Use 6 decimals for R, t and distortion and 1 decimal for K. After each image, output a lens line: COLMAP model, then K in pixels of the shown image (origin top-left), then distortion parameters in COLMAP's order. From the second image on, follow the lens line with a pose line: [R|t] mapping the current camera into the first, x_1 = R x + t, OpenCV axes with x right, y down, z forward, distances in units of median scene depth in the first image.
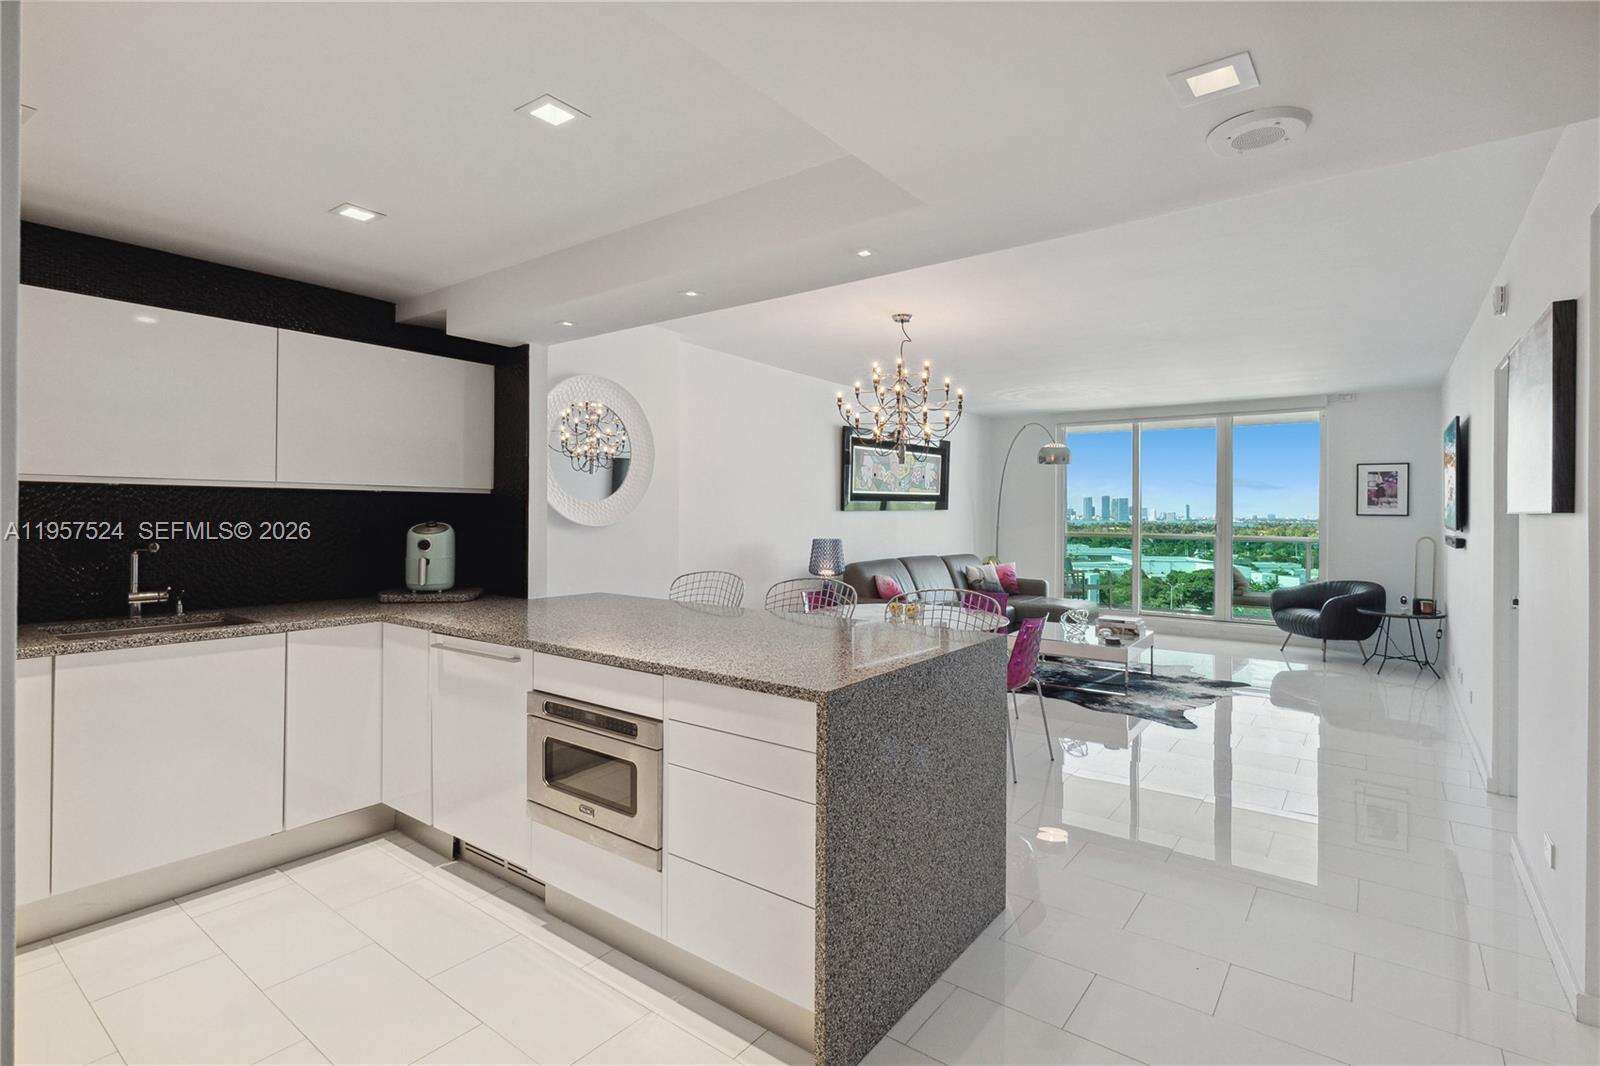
lens RADIAL K [[790.9, 0, 799.3], [0, 790.9, 523.1], [0, 0, 1]] dist [0.002660, 0.000128]
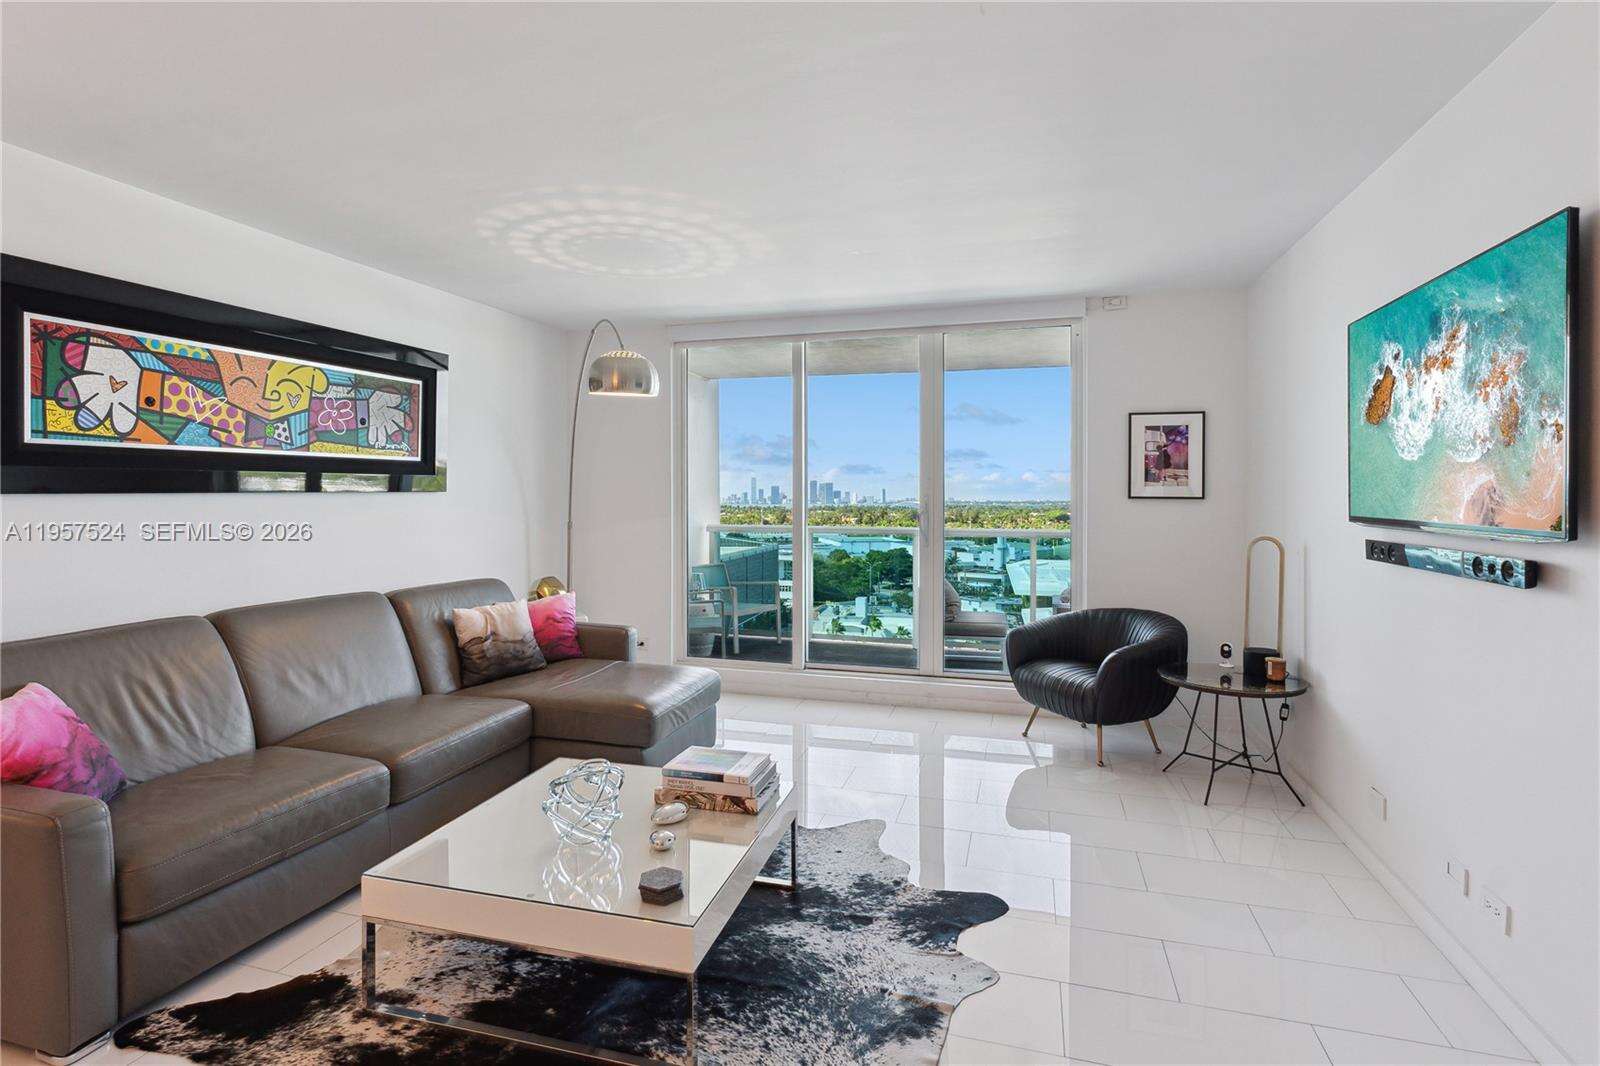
lens RADIAL K [[790.9, 0, 797.0], [0, 790.9, 527.6], [0, 0, 1]] dist [0.002660, 0.000128]
pose [[0.940340, -0.017693, 0.339775, 0.249180], [0.009142, 0.999600, 0.026750, -0.005713], [-0.340112, -0.022048, 0.940126, 0.494669]]
